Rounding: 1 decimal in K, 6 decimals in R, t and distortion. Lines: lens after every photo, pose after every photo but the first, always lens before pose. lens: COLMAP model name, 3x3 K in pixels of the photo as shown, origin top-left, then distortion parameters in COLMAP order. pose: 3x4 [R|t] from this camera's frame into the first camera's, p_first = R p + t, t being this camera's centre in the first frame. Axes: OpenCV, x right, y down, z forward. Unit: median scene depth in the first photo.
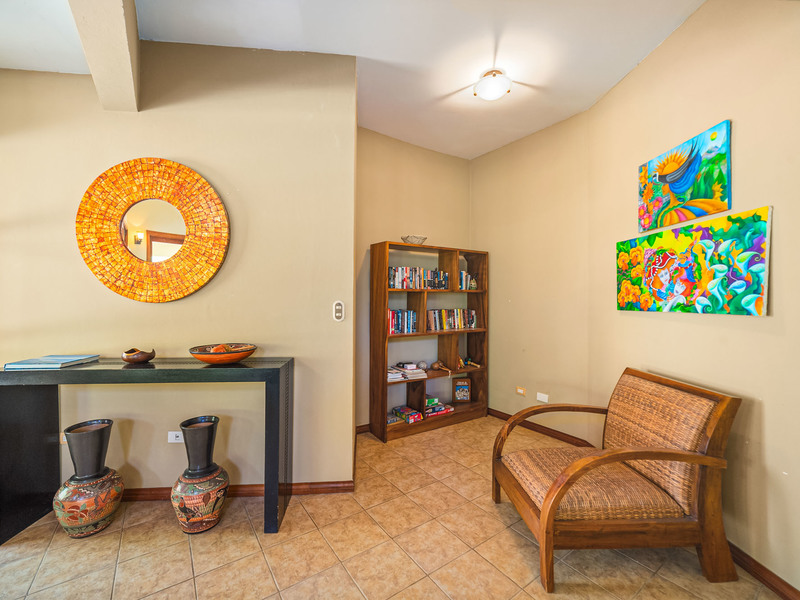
lens RADIAL K [[341.9, 0, 396.8], [0, 341.9, 296.5], [0, 0, 1]] dist [-0.011657, 0.000297]
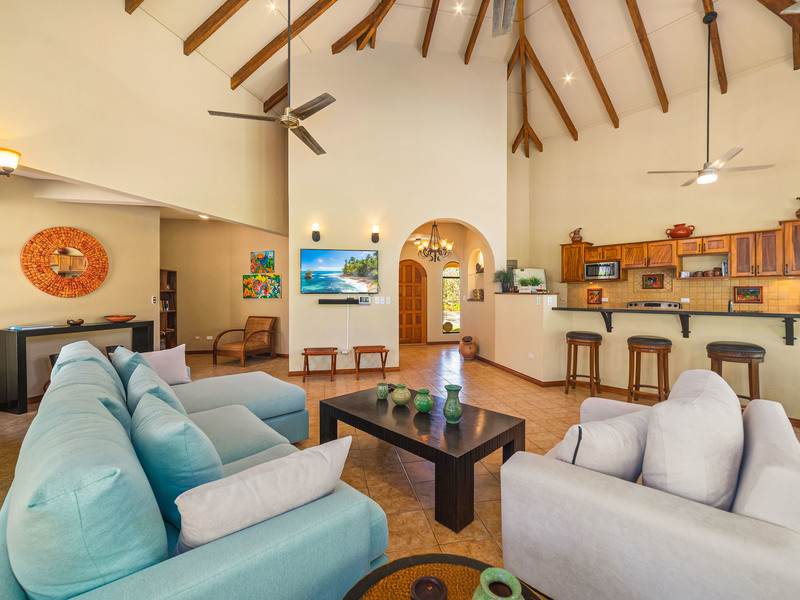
lens RADIAL K [[355.3, 0, 402.4], [0, 355.3, 300.2], [0, 0, 1]] dist [0.000449, 0.000589]
pose [[0.386857, -0.020710, 0.921907, -1.790310], [-0.000347, 0.999744, 0.022604, -0.015432], [-0.922140, -0.009065, 0.386751, -1.574865]]
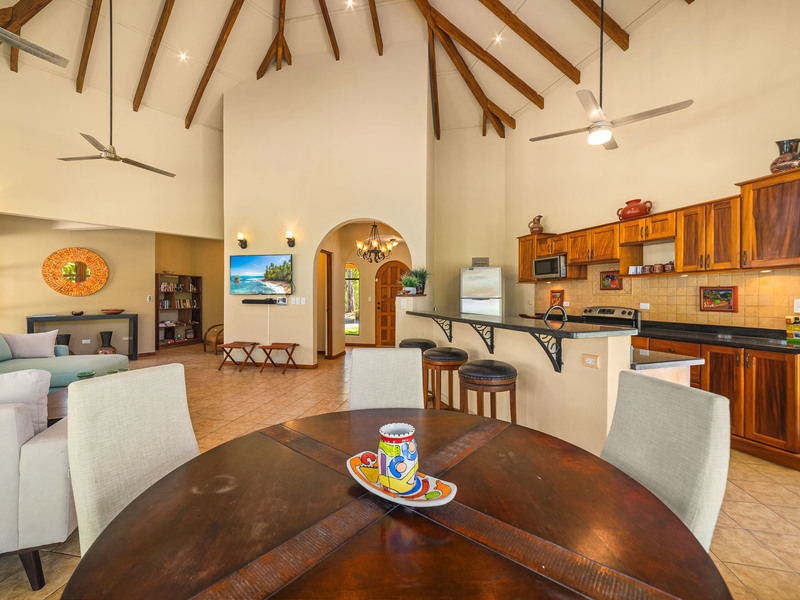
lens RADIAL K [[359.6, 0, 400.0], [0, 359.6, 300.0], [0, 0, 1]] dist [0.002569, 0.000397]
pose [[0.726455, -0.009600, 0.687147, -0.773990], [-0.004076, 0.999825, 0.018277, -0.017679], [-0.687202, -0.016078, 0.726289, -3.026506]]
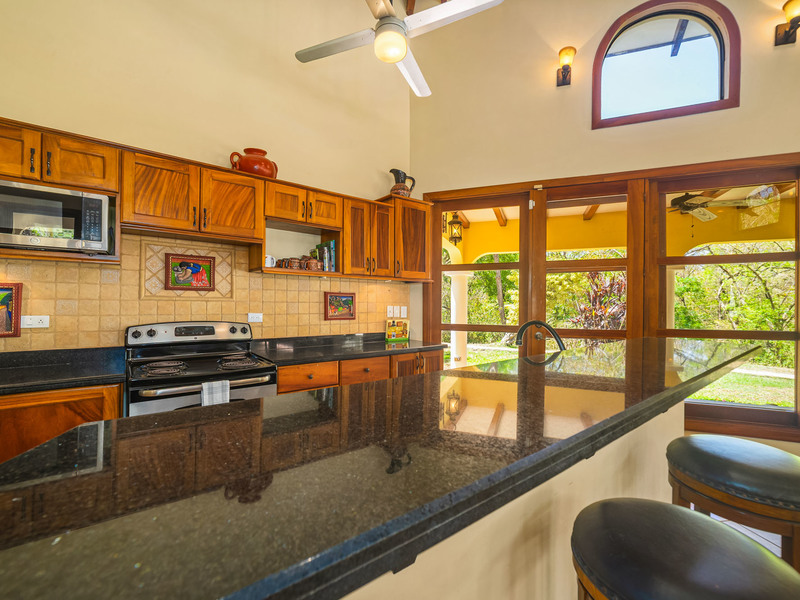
lens RADIAL K [[355.3, 0, 402.4], [0, 355.3, 300.2], [0, 0, 1]] dist [0.000449, 0.000589]
pose [[-0.894317, -0.016385, 0.447133, 0.504461], [-0.021172, 0.999760, -0.005711, -0.019717], [-0.446932, -0.014574, -0.894449, -1.607223]]
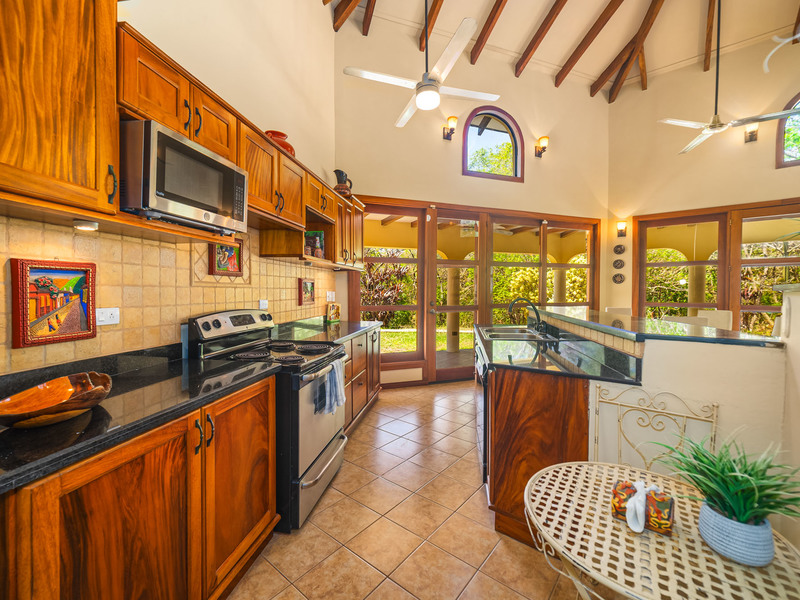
lens RADIAL K [[341.9, 0, 396.8], [0, 341.9, 296.5], [0, 0, 1]] dist [-0.011657, 0.000297]
pose [[-0.966441, -0.007451, -0.256780, 1.405363], [-0.010977, 0.999864, 0.012302, -0.000991], [0.256653, 0.014708, -0.966392, -1.244319]]
